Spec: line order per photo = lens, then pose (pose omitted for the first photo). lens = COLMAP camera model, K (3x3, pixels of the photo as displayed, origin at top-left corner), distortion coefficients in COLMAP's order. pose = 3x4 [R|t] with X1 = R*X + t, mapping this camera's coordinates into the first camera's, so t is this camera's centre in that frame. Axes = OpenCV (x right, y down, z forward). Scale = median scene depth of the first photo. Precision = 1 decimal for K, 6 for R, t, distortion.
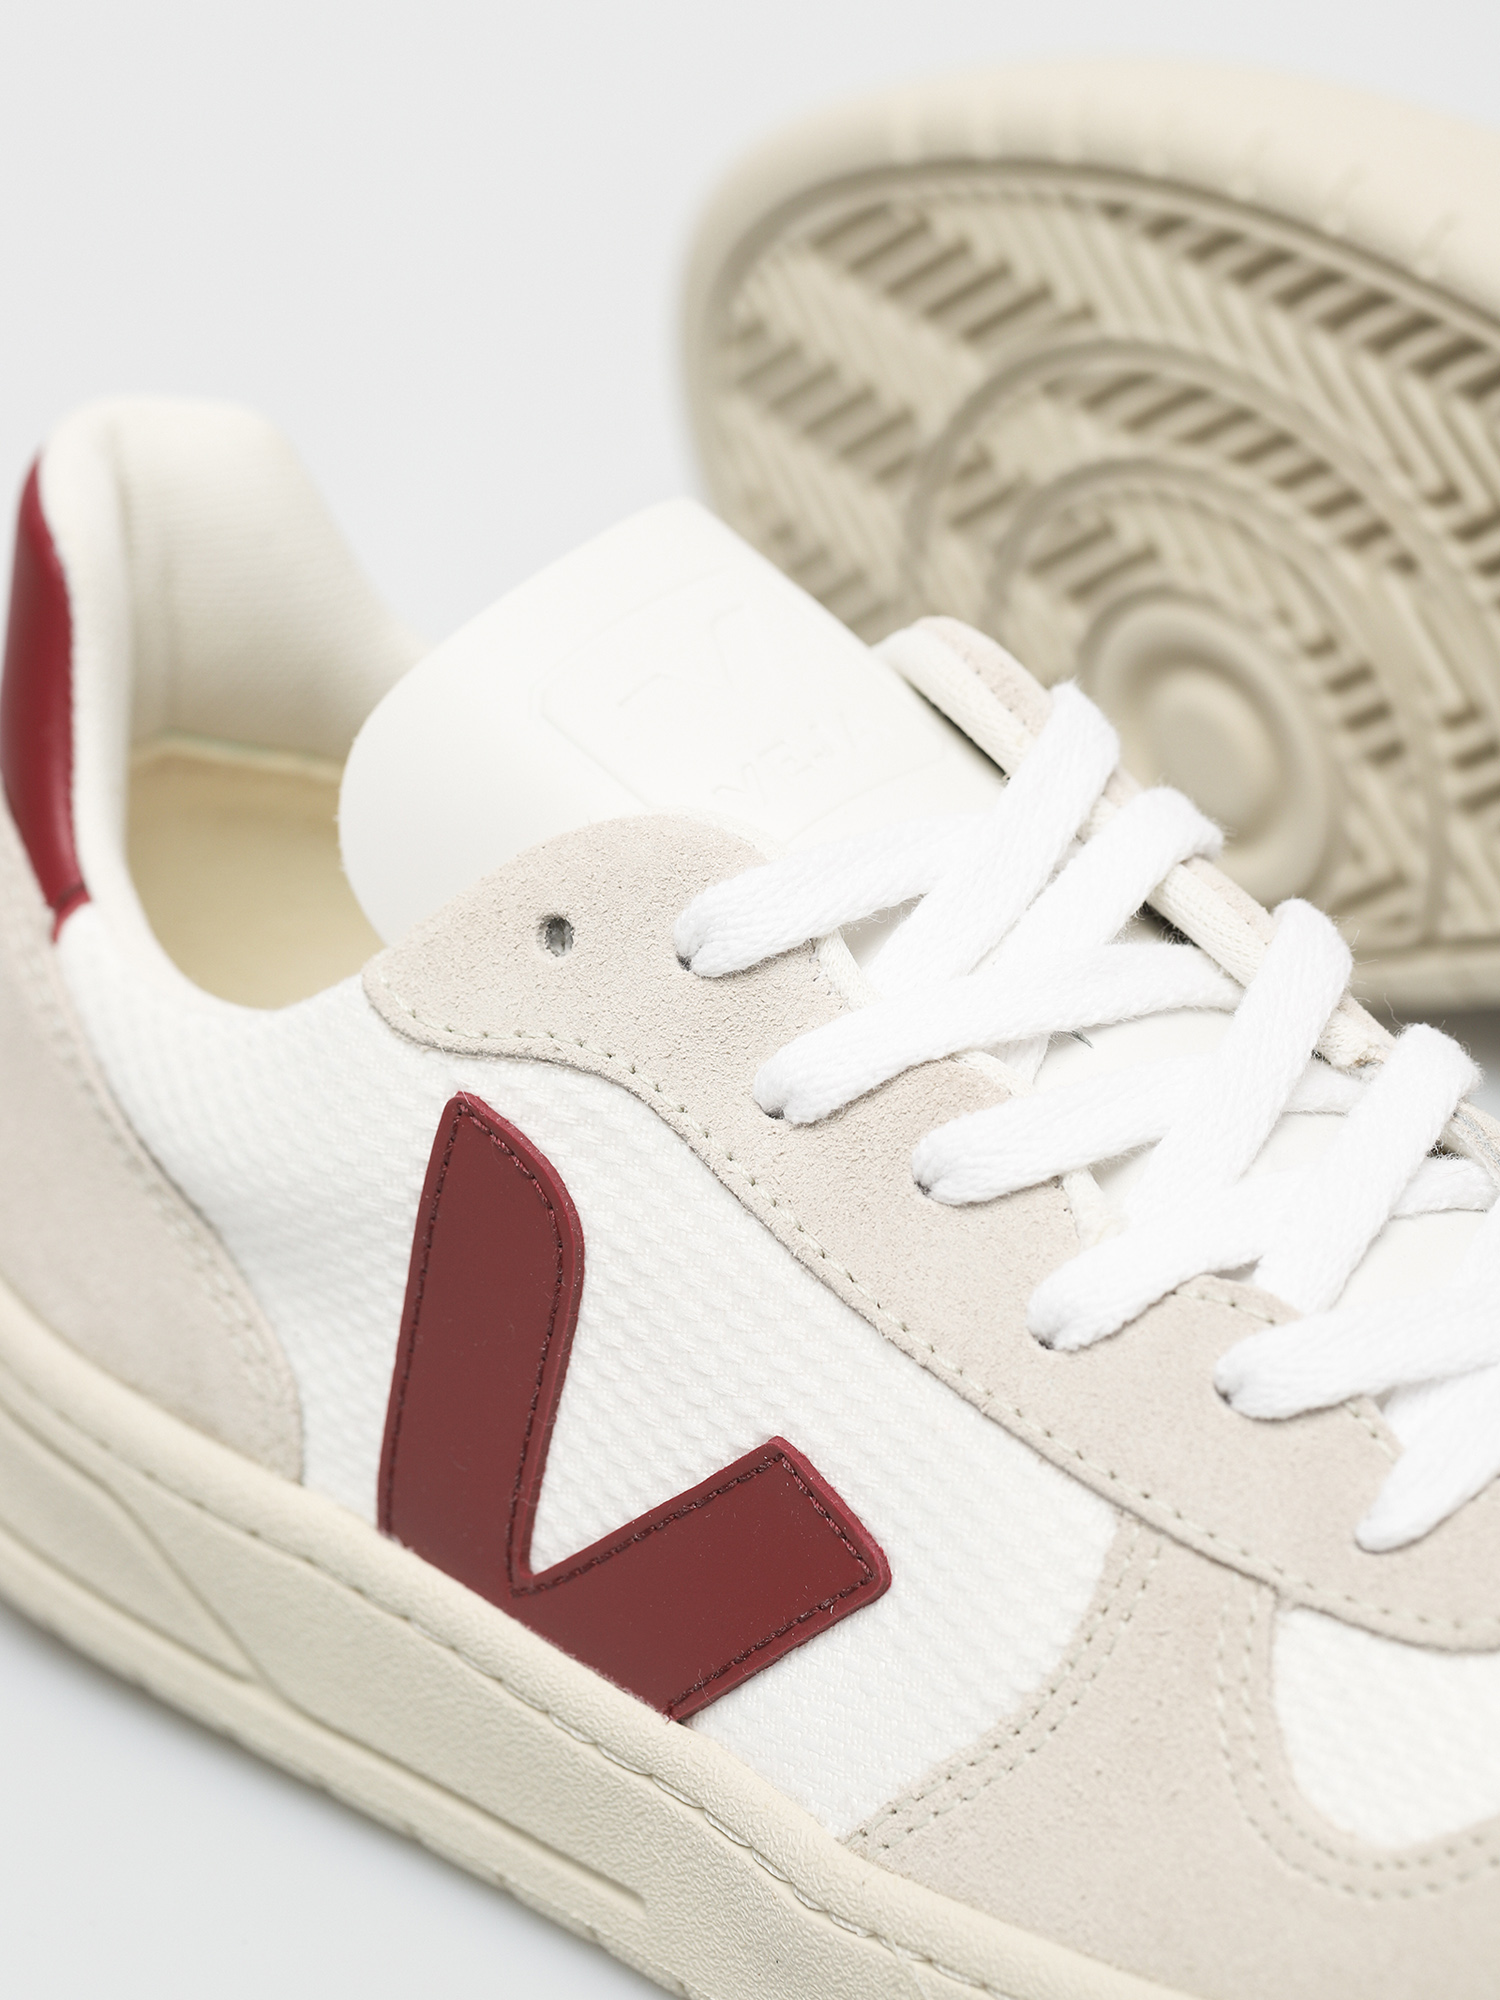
lens RADIAL K [[7701.9, 0, 745.3], [0, 7701.9, 997.2], [0, 0, 1]] dist [0.186087, 0.000000]
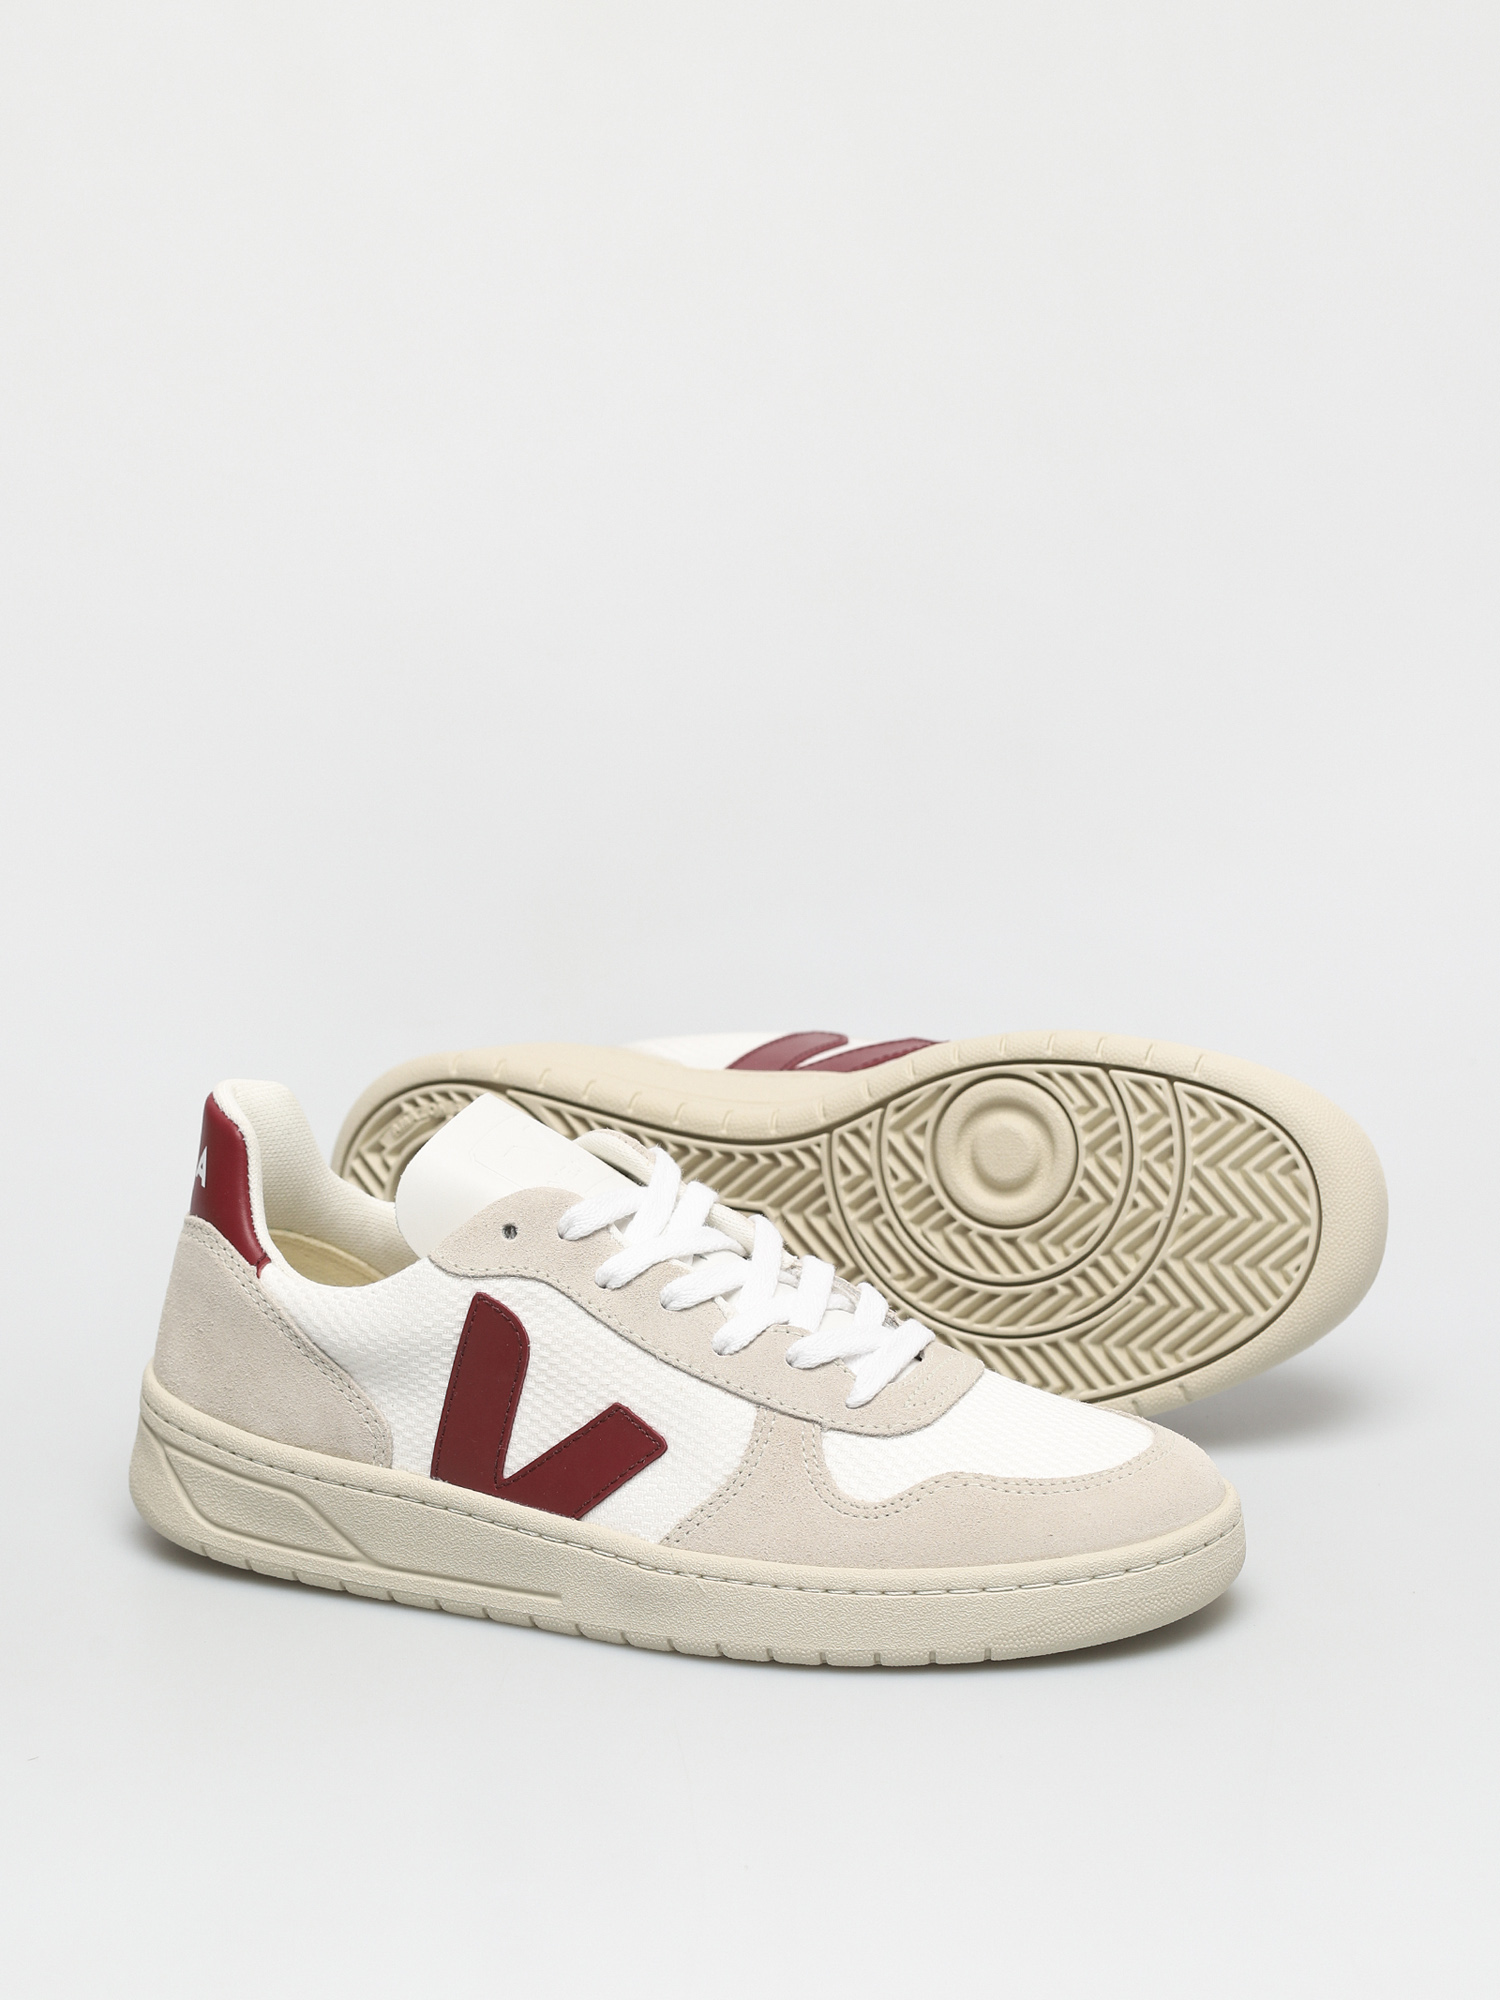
lens RADIAL K [[7701.9, 0, 759.2], [0, 7701.9, 1000.6], [0, 0, 1]] dist [0.186087, 0.000000]
pose [[0.934772, -0.026984, 0.354222, -0.910786], [0.101209, 0.976018, -0.192735, 0.448976], [-0.340526, 0.216013, 0.915085, -1.543702]]
